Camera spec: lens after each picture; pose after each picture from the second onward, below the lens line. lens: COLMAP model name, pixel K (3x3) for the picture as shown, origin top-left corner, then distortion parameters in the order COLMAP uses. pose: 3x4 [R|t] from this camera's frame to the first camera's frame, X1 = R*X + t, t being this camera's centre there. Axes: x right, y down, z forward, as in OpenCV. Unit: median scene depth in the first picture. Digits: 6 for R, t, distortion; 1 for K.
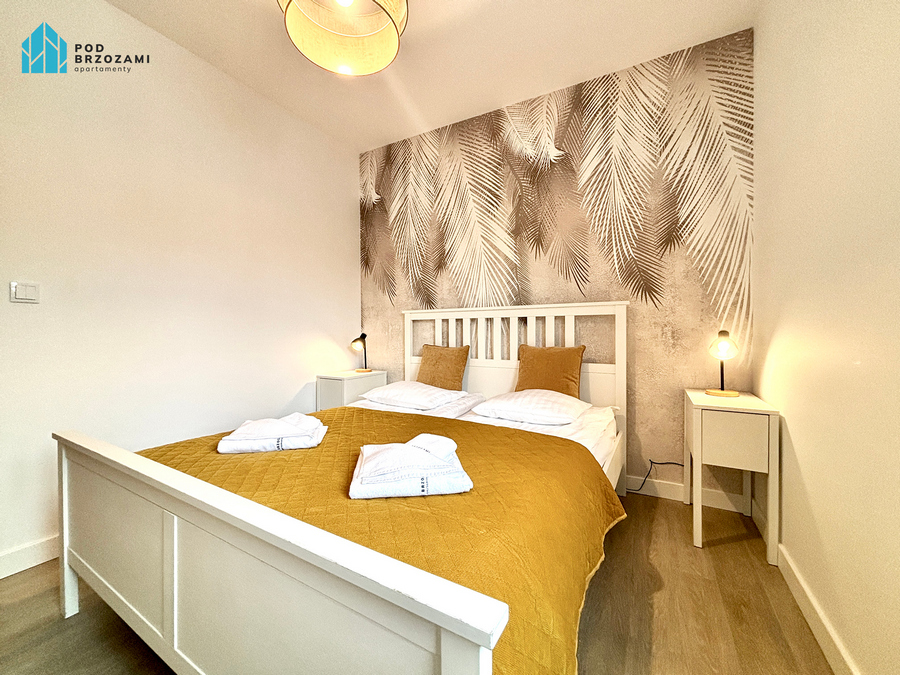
lens RADIAL K [[361.3, 0, 552.5], [0, 361.3, 320.3], [0, 0, 1]] dist [-0.004810, -0.000320]
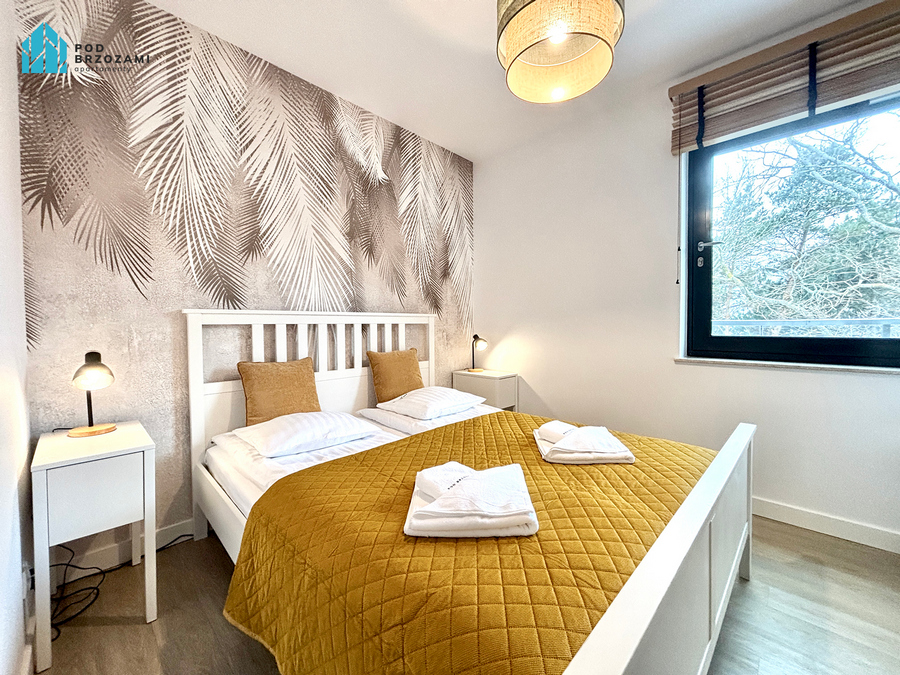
lens RADIAL K [[366.2, 0, 450.0], [0, 366.2, 337.5], [0, 0, 1]] dist [-0.014777, 0.000108]
pose [[0.302159, -0.009517, 0.953210, -0.898851], [0.006998, 0.999945, 0.007765, 0.020729], [-0.953232, 0.004324, 0.302209, 0.428748]]
